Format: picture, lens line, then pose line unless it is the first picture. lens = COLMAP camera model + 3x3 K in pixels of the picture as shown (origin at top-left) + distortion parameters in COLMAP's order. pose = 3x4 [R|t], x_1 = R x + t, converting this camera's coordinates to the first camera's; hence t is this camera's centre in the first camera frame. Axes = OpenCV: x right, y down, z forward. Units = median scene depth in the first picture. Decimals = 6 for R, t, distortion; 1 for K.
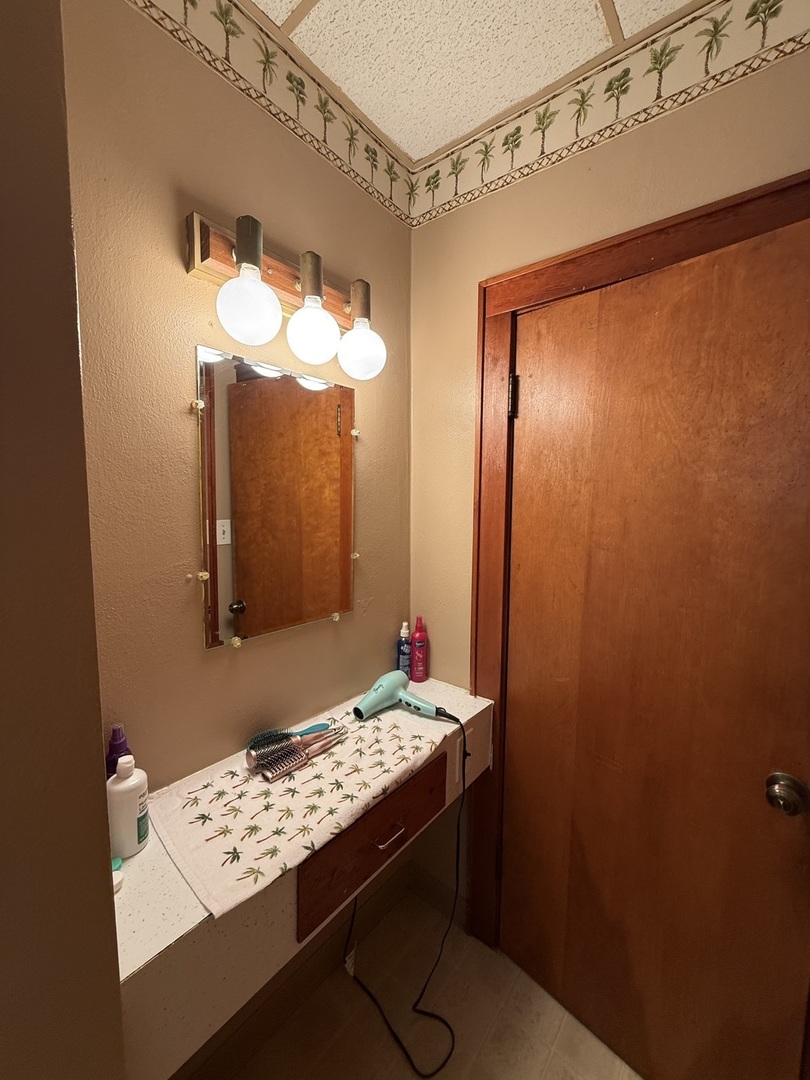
lens RADIAL K [[435.0, 0, 406.8], [0, 435.0, 540.0], [0, 0, 1]] dist [-0.000309, 0.000273]
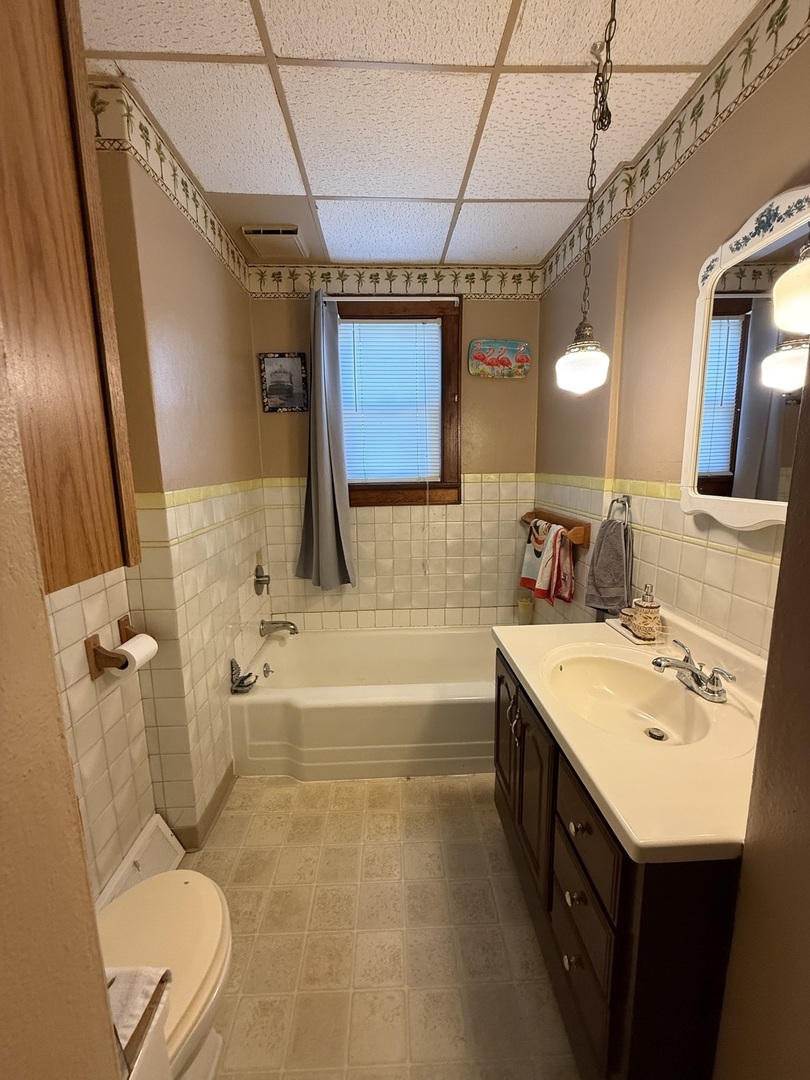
lens RADIAL K [[435.0, 0, 406.1], [0, 435.0, 537.9], [0, 0, 1]] dist [-0.000309, 0.000273]
pose [[0.756453, -0.140678, 0.638740, -0.423309], [0.084002, 0.989403, 0.118428, 0.015536], [-0.648632, -0.035930, 0.760254, -0.255132]]
